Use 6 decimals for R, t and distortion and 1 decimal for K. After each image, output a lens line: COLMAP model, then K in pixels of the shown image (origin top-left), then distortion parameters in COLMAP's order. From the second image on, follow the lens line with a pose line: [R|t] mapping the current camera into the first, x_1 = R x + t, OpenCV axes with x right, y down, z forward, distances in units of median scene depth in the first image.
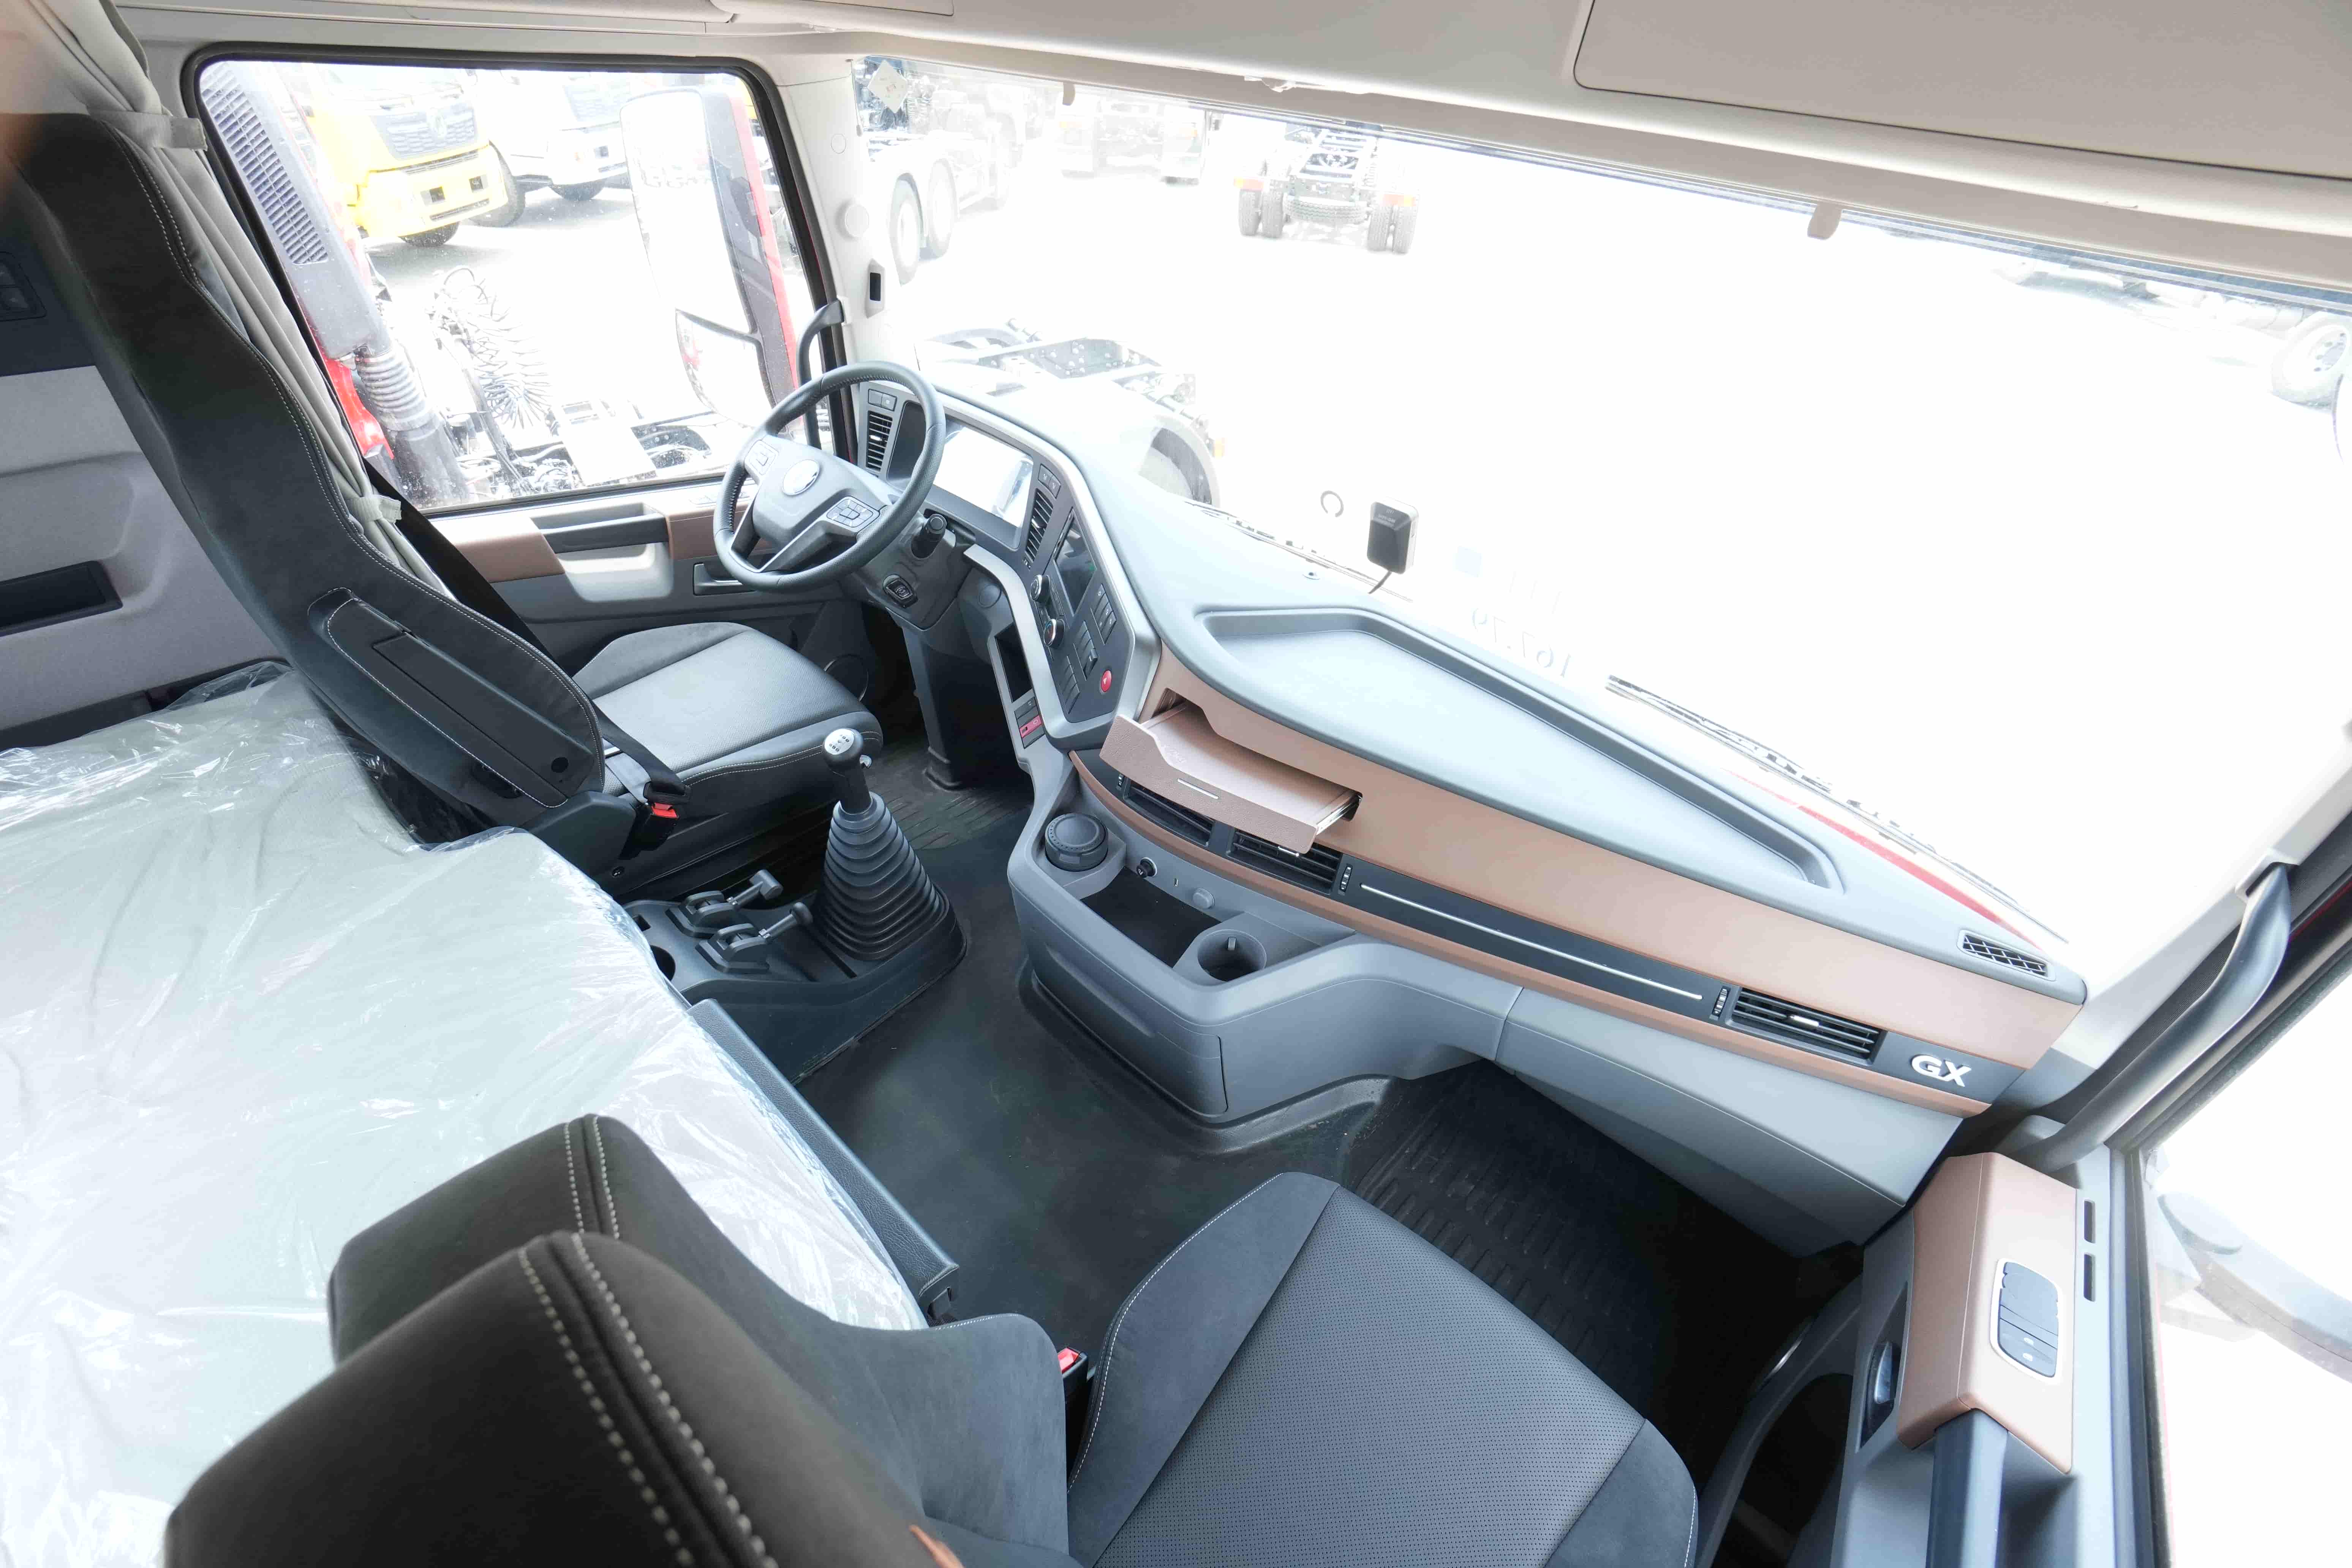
lens RADIAL K [[1045.8, 0, 1167.2], [0, 1045.8, 771.9], [0, 0, 1]] dist [-0.063491, 0.023887]
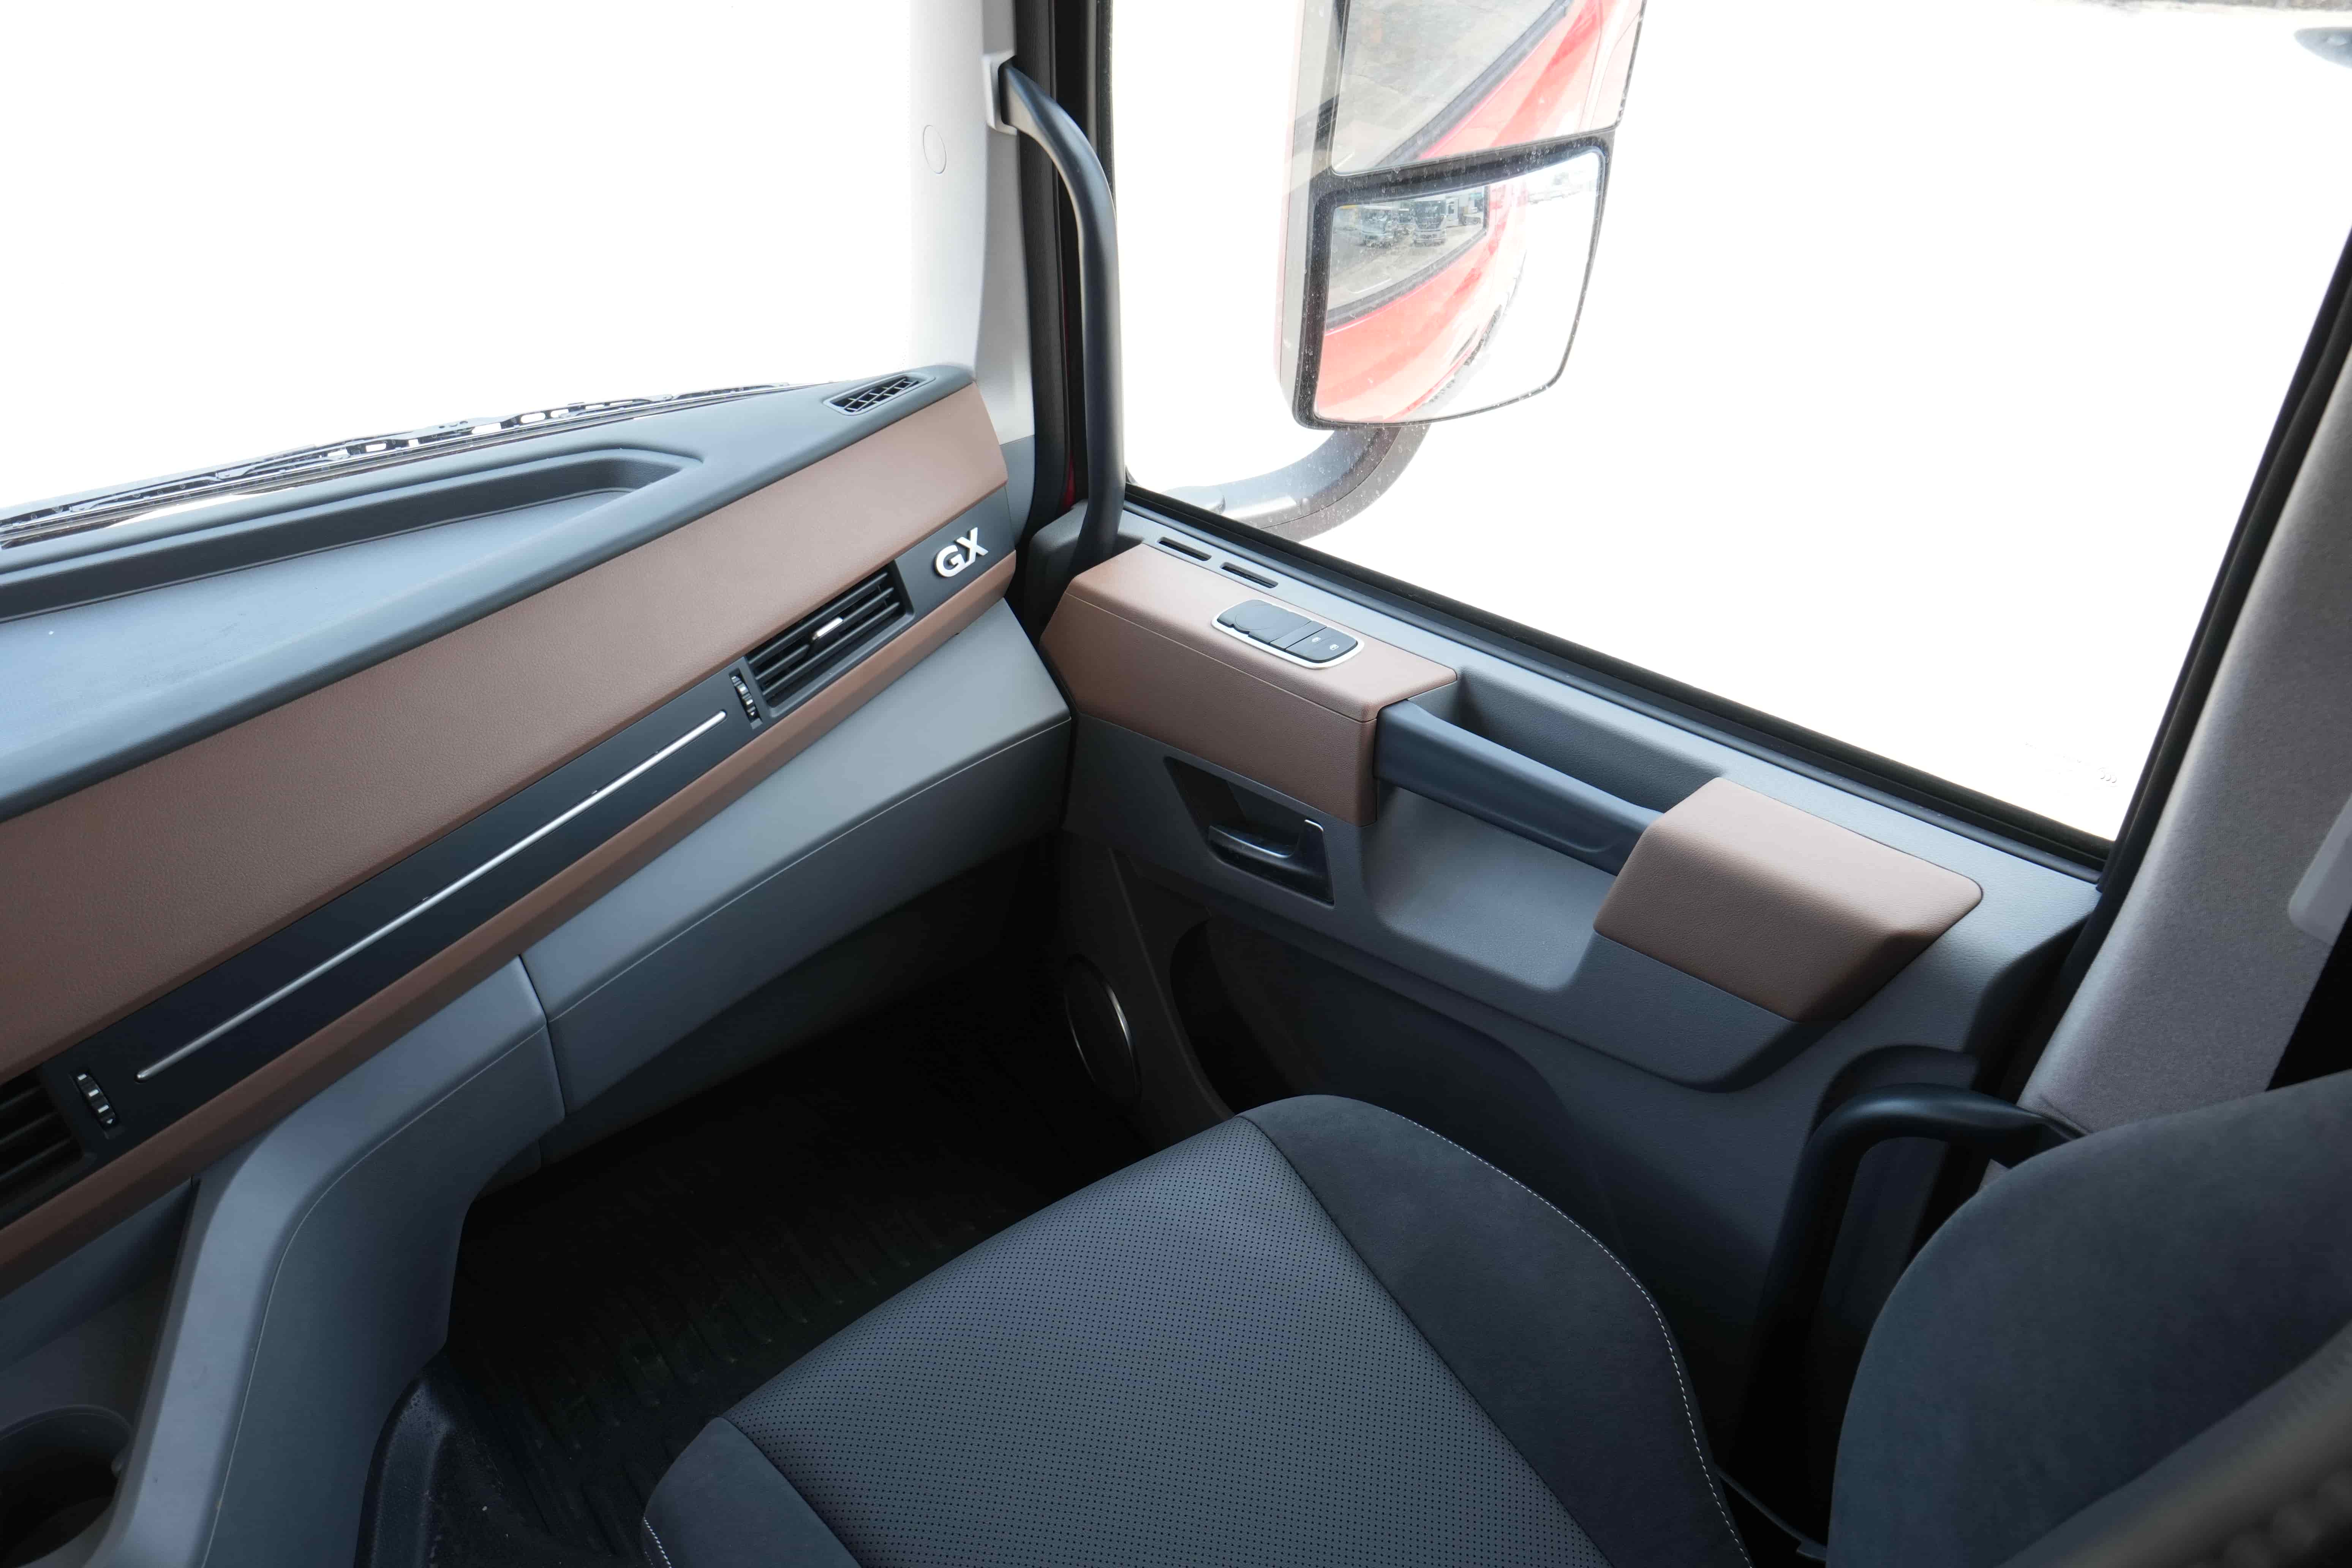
lens RADIAL K [[1772.8, 0, 1171.7], [0, 1772.8, 773.3], [0, 0, 1]] dist [0.036526, -0.000418]
pose [[0.182753, -0.613139, 0.768546, -0.170325], [0.620502, 0.678286, 0.393581, -0.001626], [-0.762613, 0.404957, 0.504412, 0.198131]]
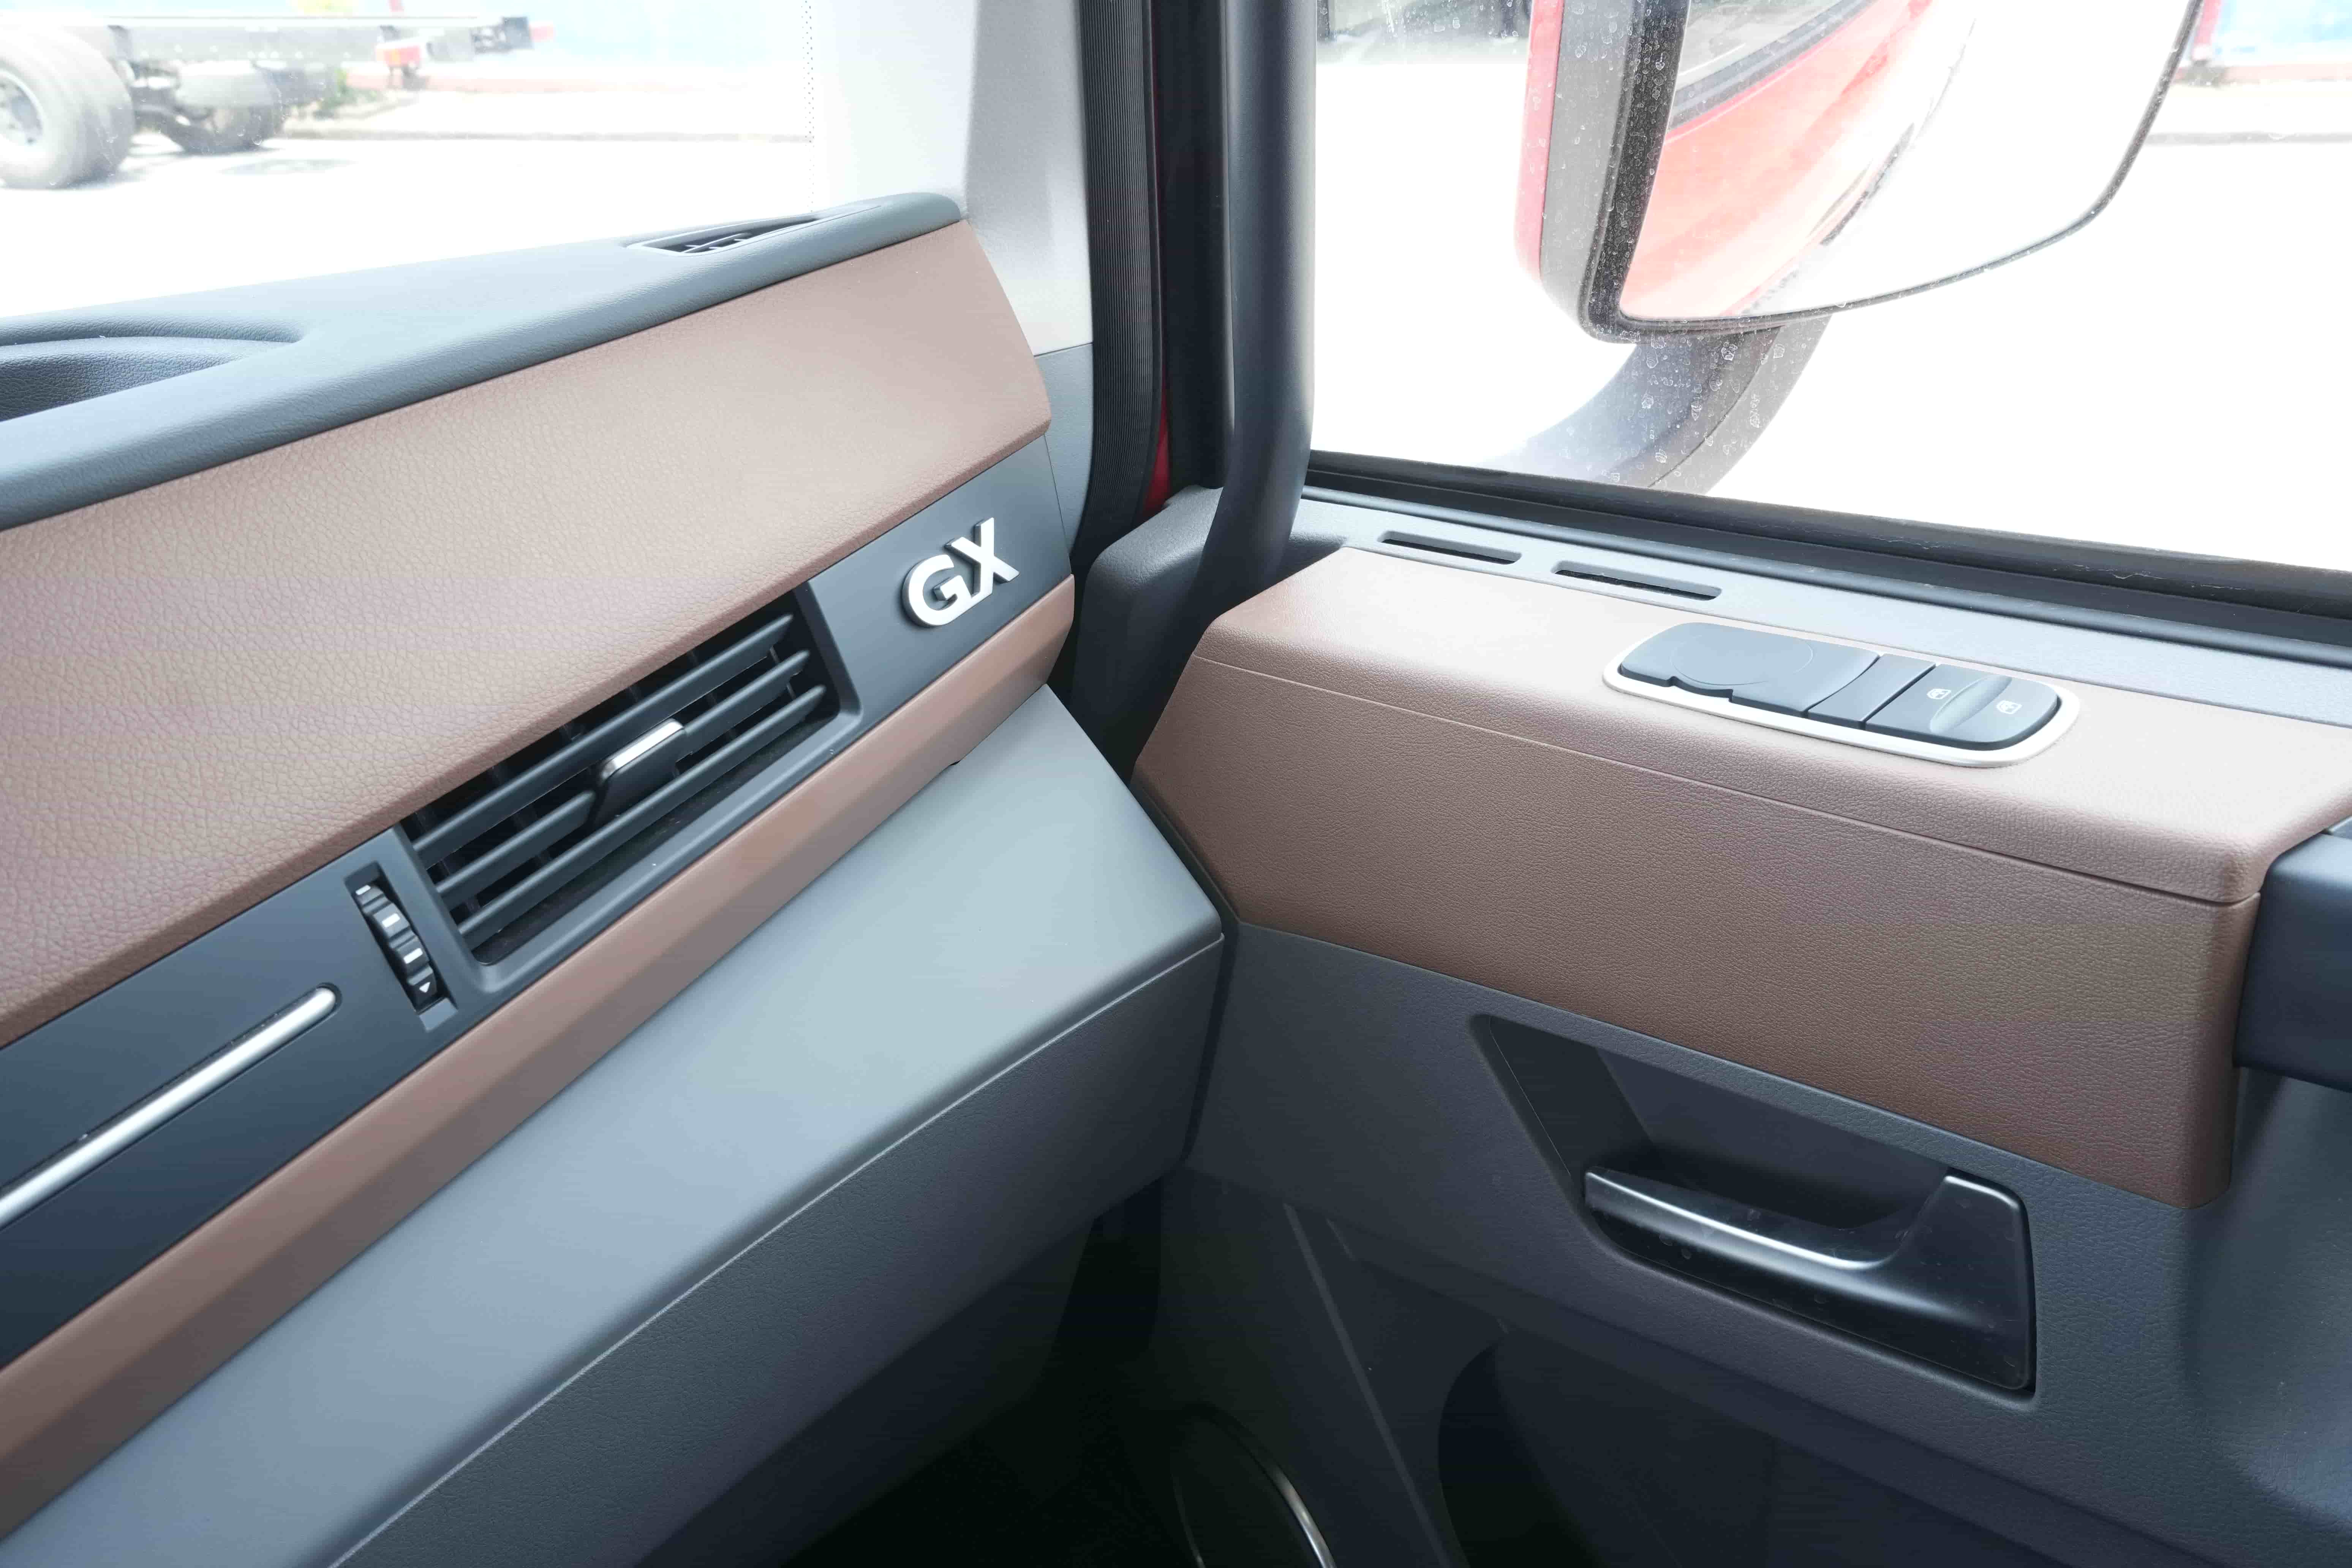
lens RADIAL K [[1772.8, 0, 1171.7], [0, 1772.8, 773.3], [0, 0, 1]] dist [0.036526, -0.000418]
pose [[0.110399, -0.535842, 0.837069, 0.176718], [0.645079, 0.679348, 0.349800, 0.117330], [-0.756098, 0.501358, 0.420660, 0.473254]]
